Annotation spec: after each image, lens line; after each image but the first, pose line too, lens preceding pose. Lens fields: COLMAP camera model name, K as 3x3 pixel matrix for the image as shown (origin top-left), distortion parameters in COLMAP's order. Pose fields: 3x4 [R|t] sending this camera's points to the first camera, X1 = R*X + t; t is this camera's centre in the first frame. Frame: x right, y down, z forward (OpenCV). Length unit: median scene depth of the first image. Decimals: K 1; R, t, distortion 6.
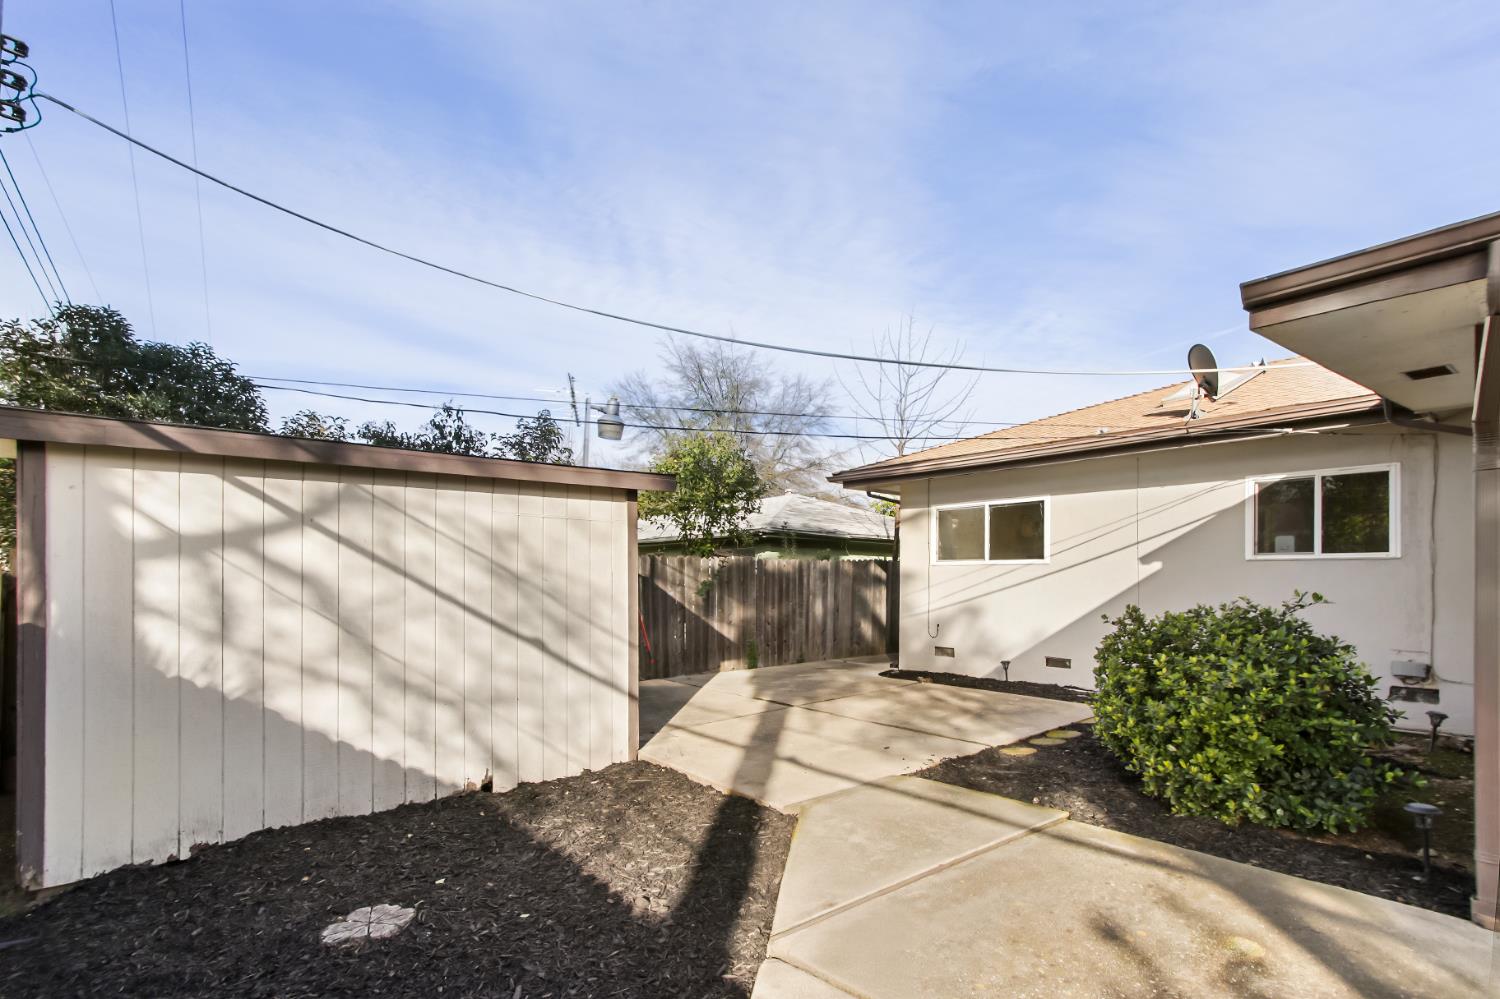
lens RADIAL K [[710.0, 0, 757.1], [0, 710.0, 562.3], [0, 0, 1]] dist [-0.000244, 0.000039]
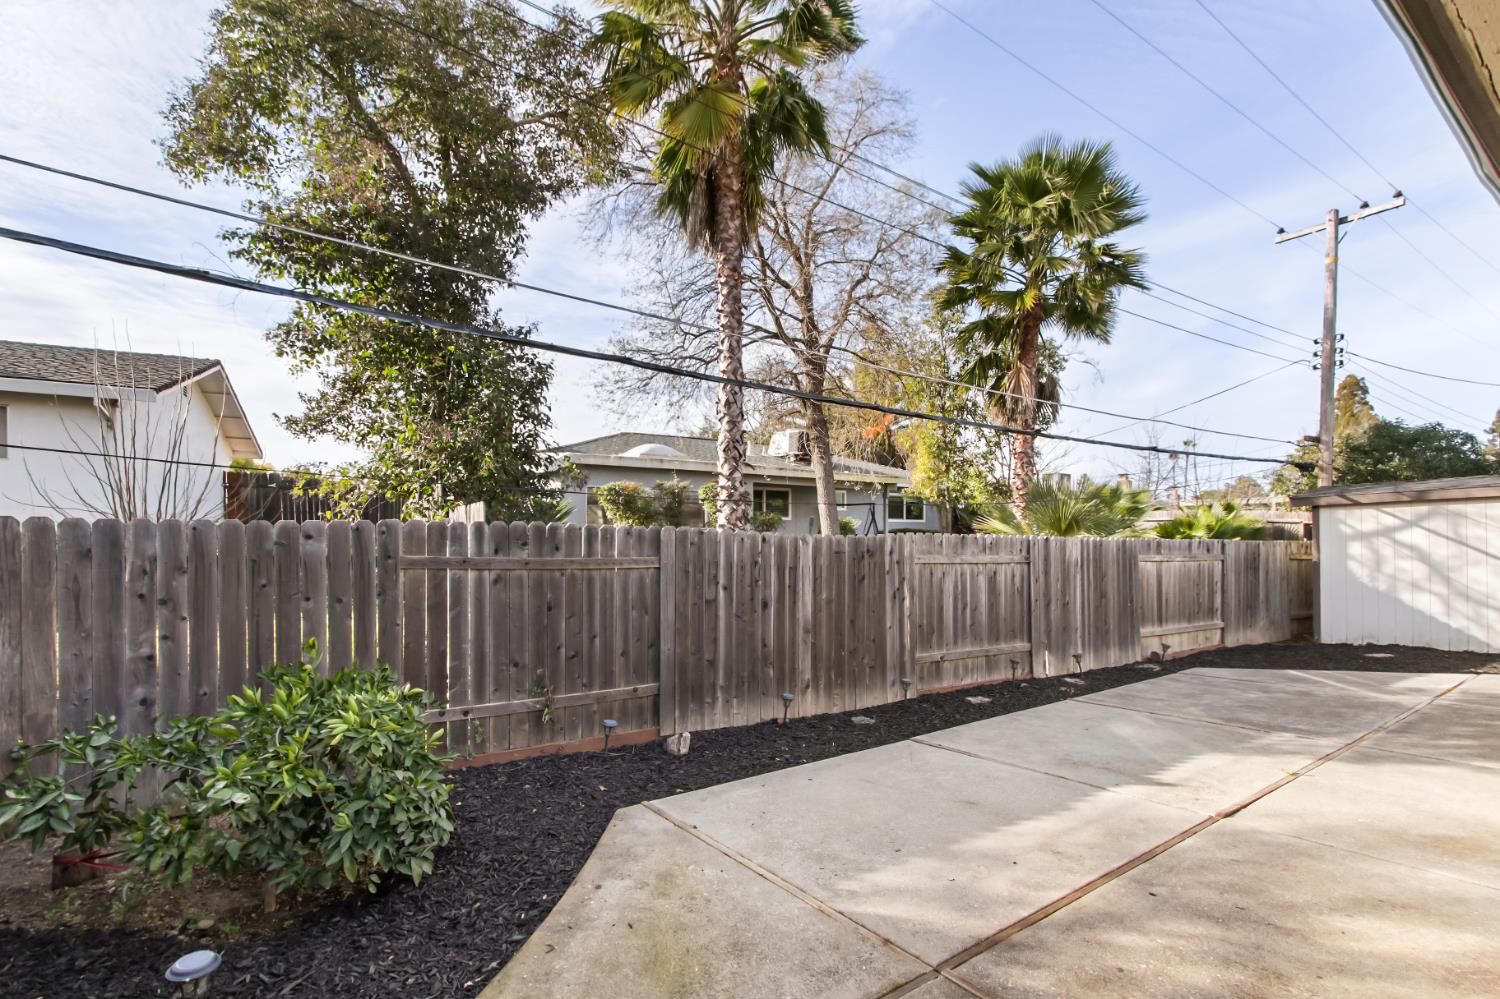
lens RADIAL K [[704.3, 0, 757.1], [0, 704.3, 539.1], [0, 0, 1]] dist [0.004533, 0.000931]
pose [[-0.076935, -0.007548, -0.997008, 1.671756], [0.031924, 0.999440, -0.010030, -0.046033], [0.996525, -0.032601, -0.076650, -0.903866]]
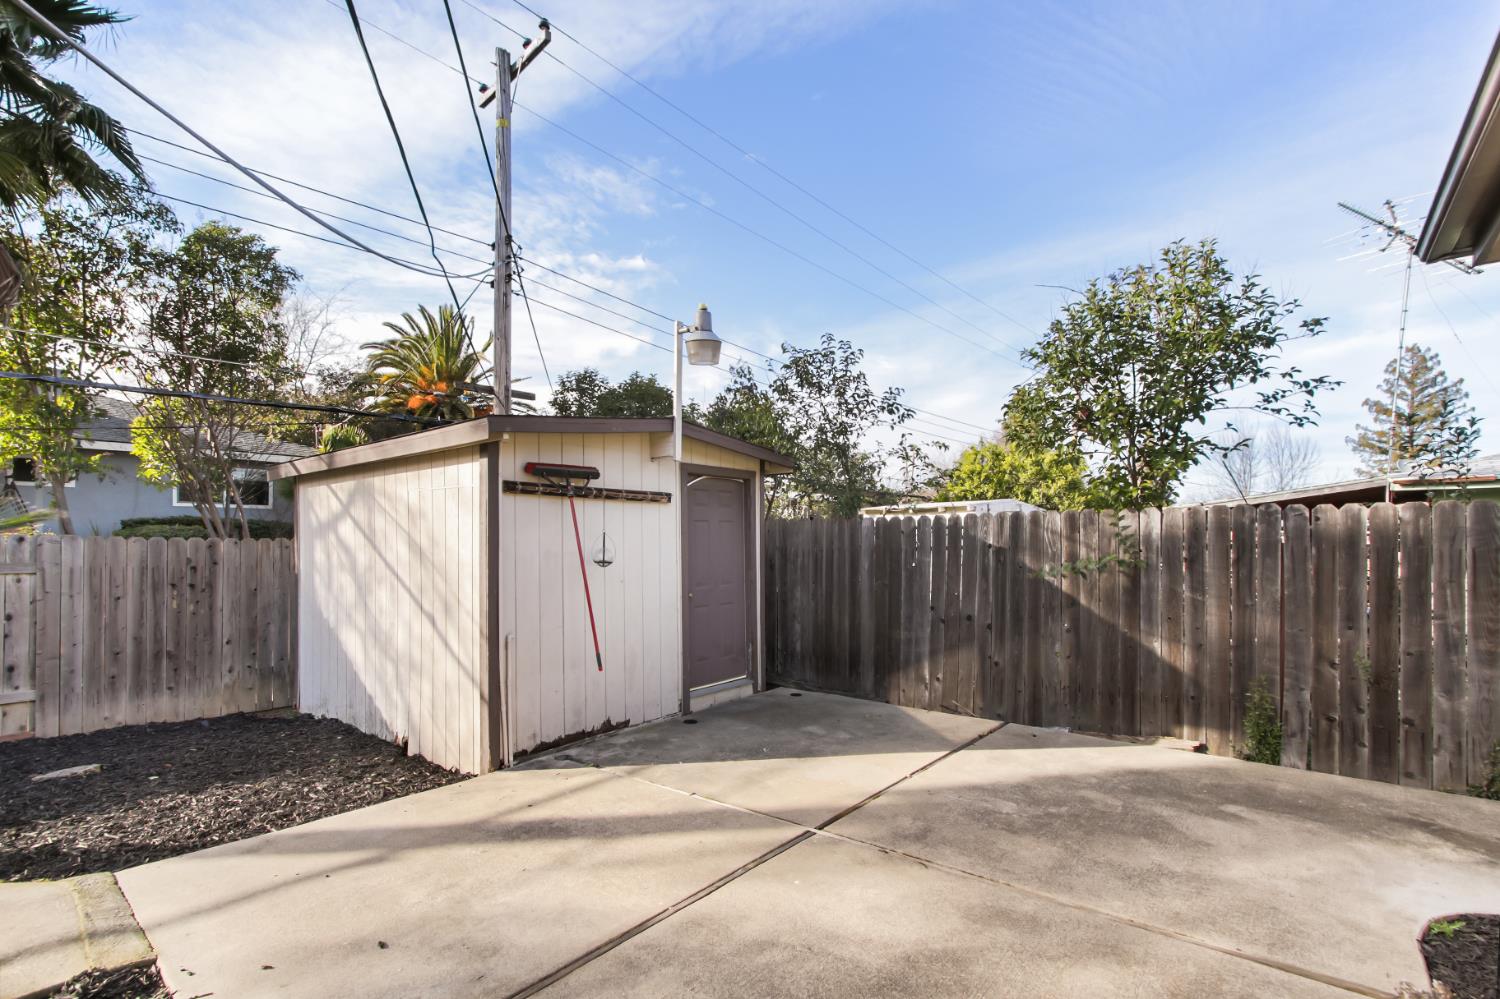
lens RADIAL K [[695.4, 0, 750.5], [0, 695.4, 514.9], [0, 0, 1]] dist [0.002776, 0.000925]
pose [[0.174139, -0.037175, -0.984019, 0.769927], [0.026683, 0.999098, -0.033023, 0.014245], [0.984360, -0.020506, 0.174974, 1.349187]]
